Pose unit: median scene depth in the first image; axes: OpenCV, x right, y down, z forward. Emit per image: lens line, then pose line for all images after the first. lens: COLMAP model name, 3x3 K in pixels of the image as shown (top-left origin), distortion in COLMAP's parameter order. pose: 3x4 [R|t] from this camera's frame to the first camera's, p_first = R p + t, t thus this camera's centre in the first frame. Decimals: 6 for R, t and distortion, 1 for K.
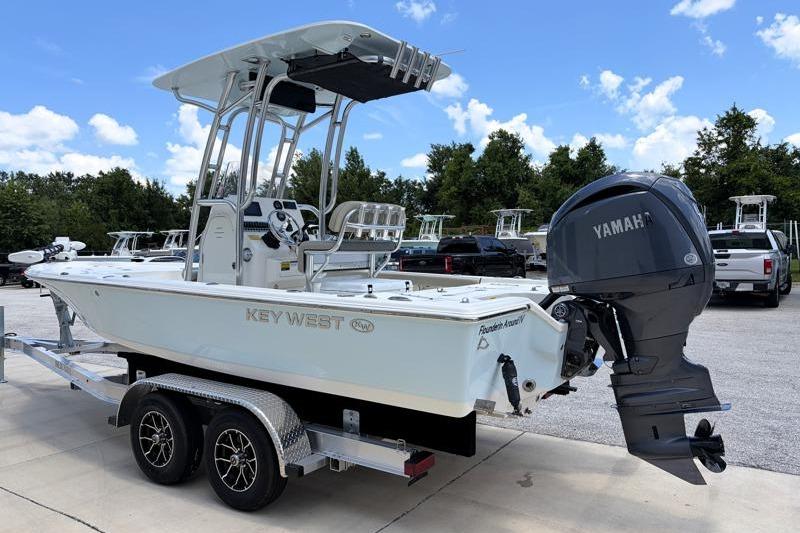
lens RADIAL K [[610.9, 0, 403.0], [0, 610.9, 284.4], [0, 0, 1]] dist [0.051467, -0.061161]
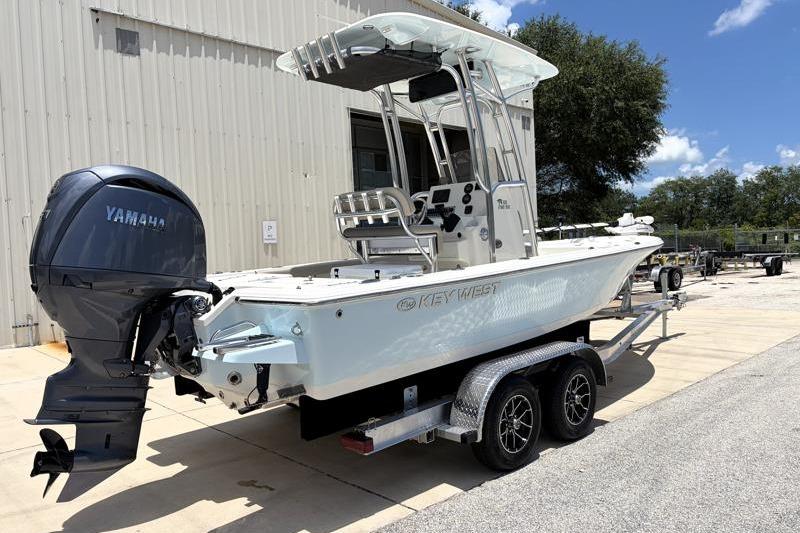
lens RADIAL K [[610.9, 0, 387.1], [0, 610.9, 277.9], [0, 0, 1]] dist [0.051467, -0.061161]
pose [[-0.229091, 0.083380, -0.969827, 1.210447], [-0.015108, 0.995900, 0.089191, -0.101203], [0.973288, 0.035085, -0.226892, 1.619949]]
